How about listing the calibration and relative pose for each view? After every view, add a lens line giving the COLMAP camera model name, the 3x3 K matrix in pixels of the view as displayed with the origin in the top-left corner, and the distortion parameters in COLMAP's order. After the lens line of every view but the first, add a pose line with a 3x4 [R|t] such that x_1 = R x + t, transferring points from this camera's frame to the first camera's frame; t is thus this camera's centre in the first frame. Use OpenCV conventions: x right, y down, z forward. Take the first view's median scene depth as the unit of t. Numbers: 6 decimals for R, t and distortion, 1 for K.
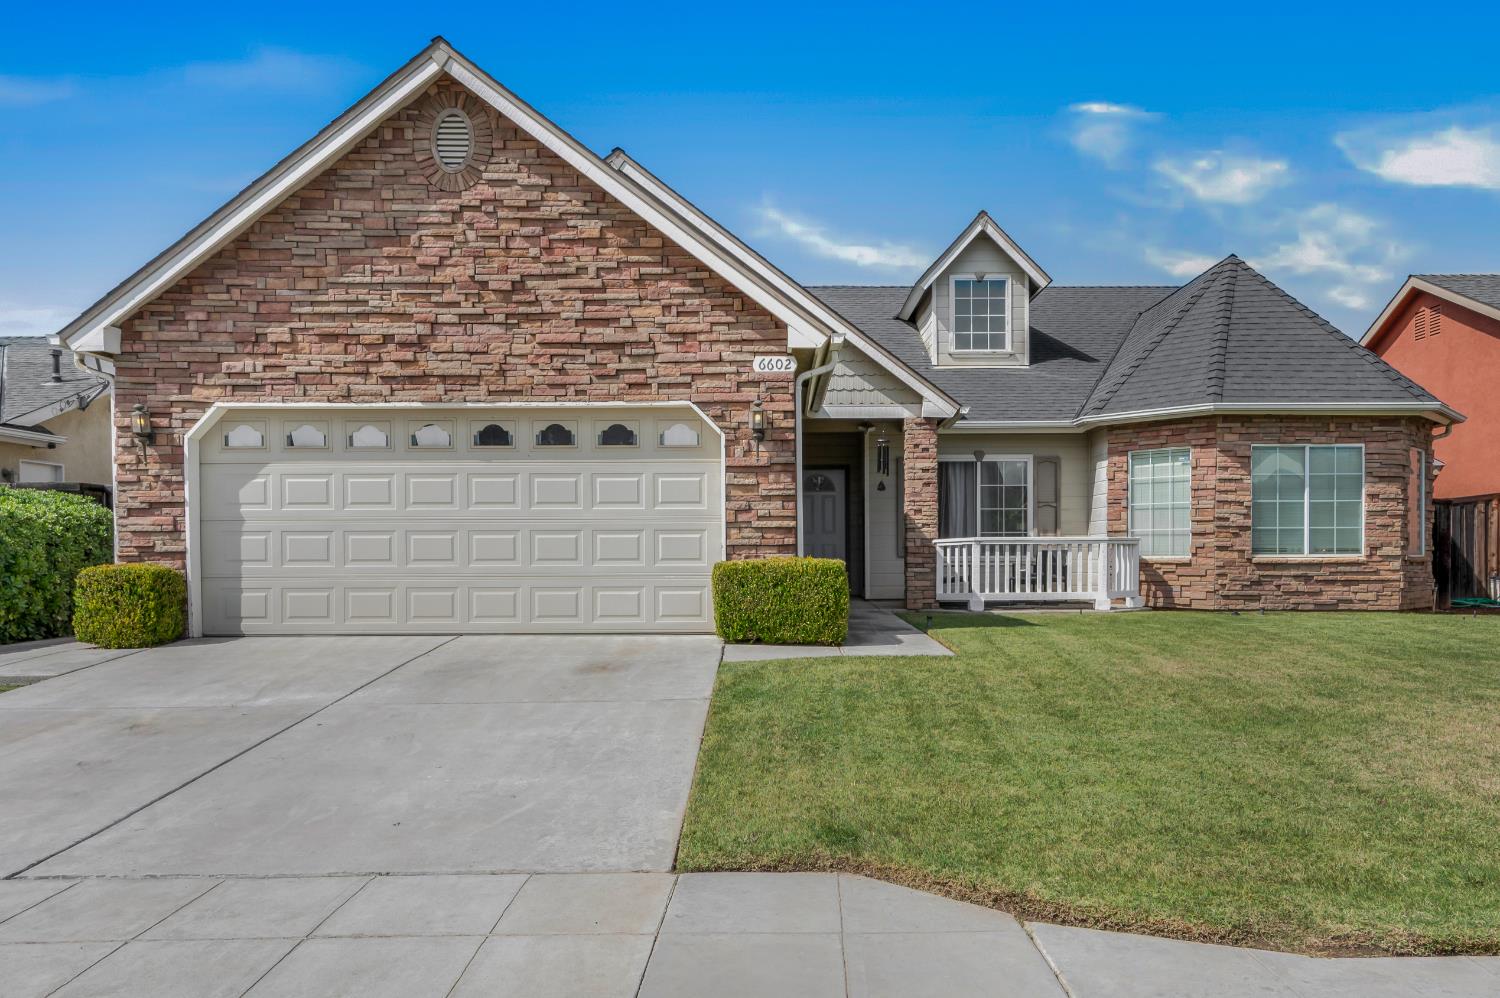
lens RADIAL K [[903.5, 0, 778.6], [0, 903.5, 573.0], [0, 0, 1]] dist [-0.004277, 0.003731]
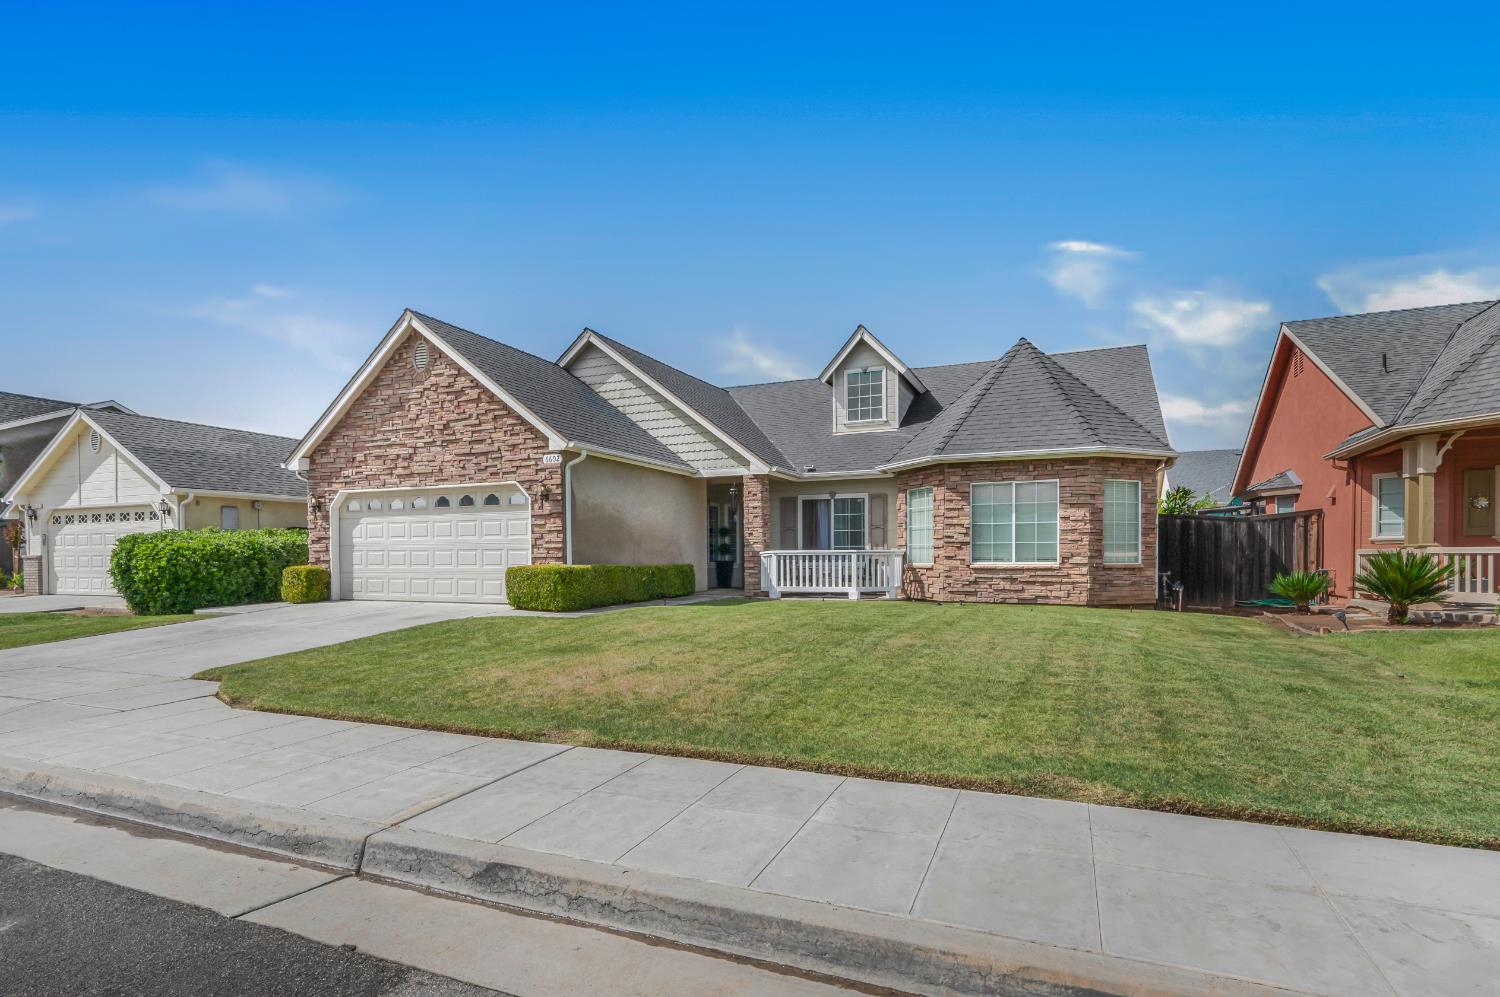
lens RADIAL K [[659.5, 0, 748.5], [0, 659.5, 574.3], [0, 0, 1]] dist [-0.000183, -0.000066]
pose [[0.931275, 0.009569, -0.364190, 0.577487], [-0.008340, 0.999953, 0.004948, -0.004174], [0.364220, -0.001571, 0.931311, -0.070836]]
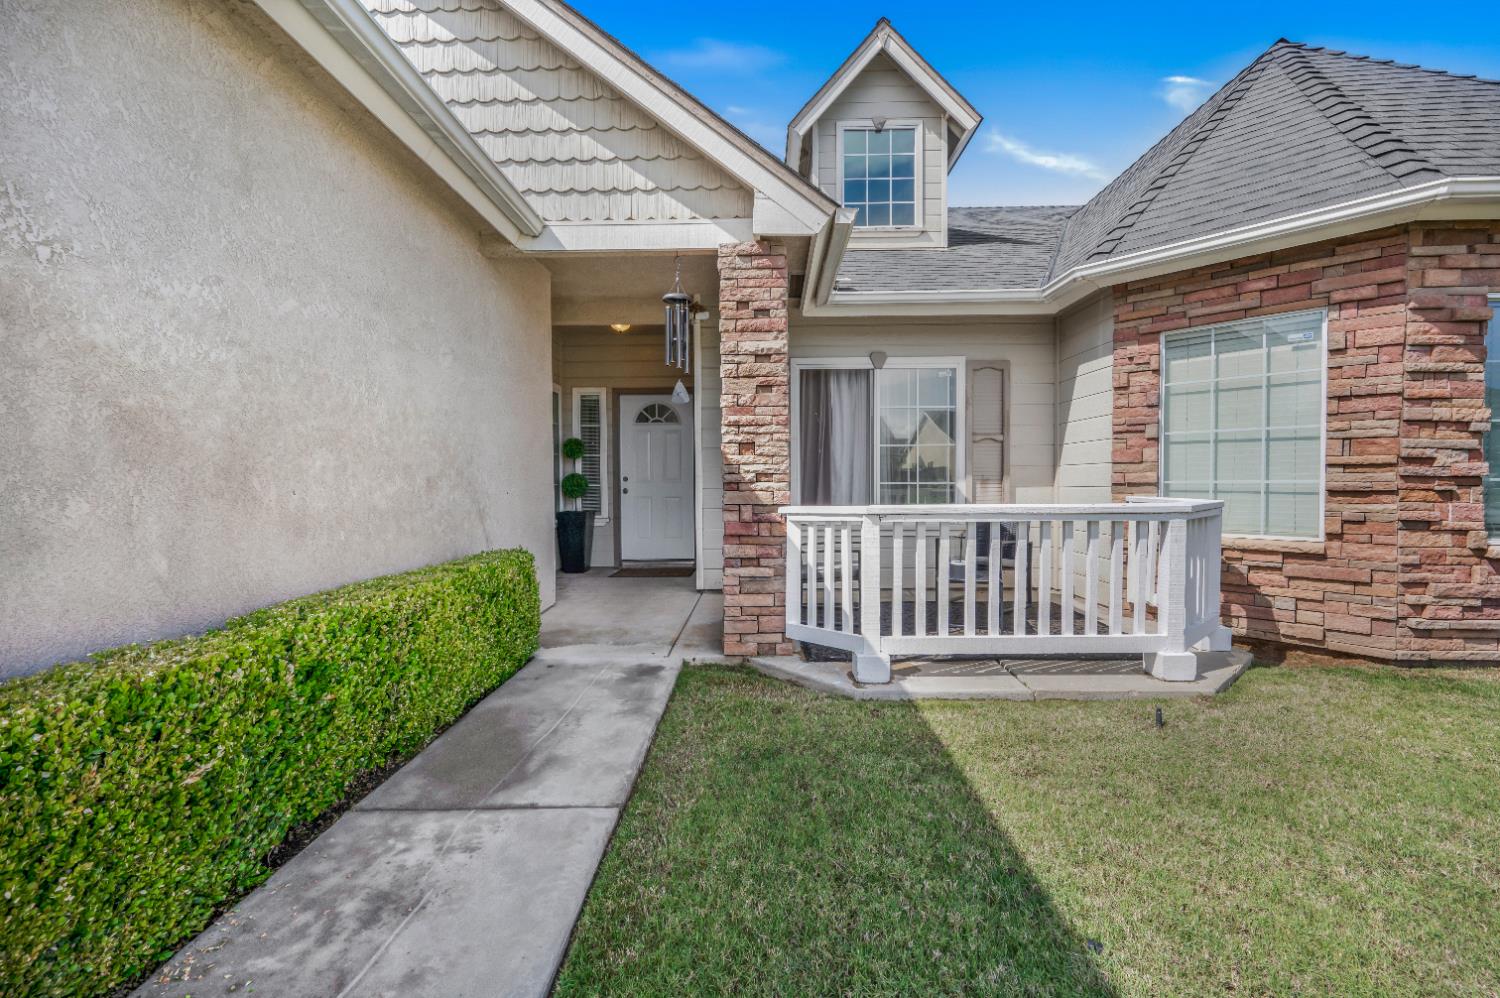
lens RADIAL K [[572.8, 0, 750.0], [0, 572.8, 499.0], [0, 0, 1]] dist [0.000401, 0.000053]
pose [[0.999996, -0.002839, -0.000564, 0.158475], [0.002842, 0.999978, 0.006044, -0.043406], [0.000547, -0.006046, 0.999982, 0.715959]]
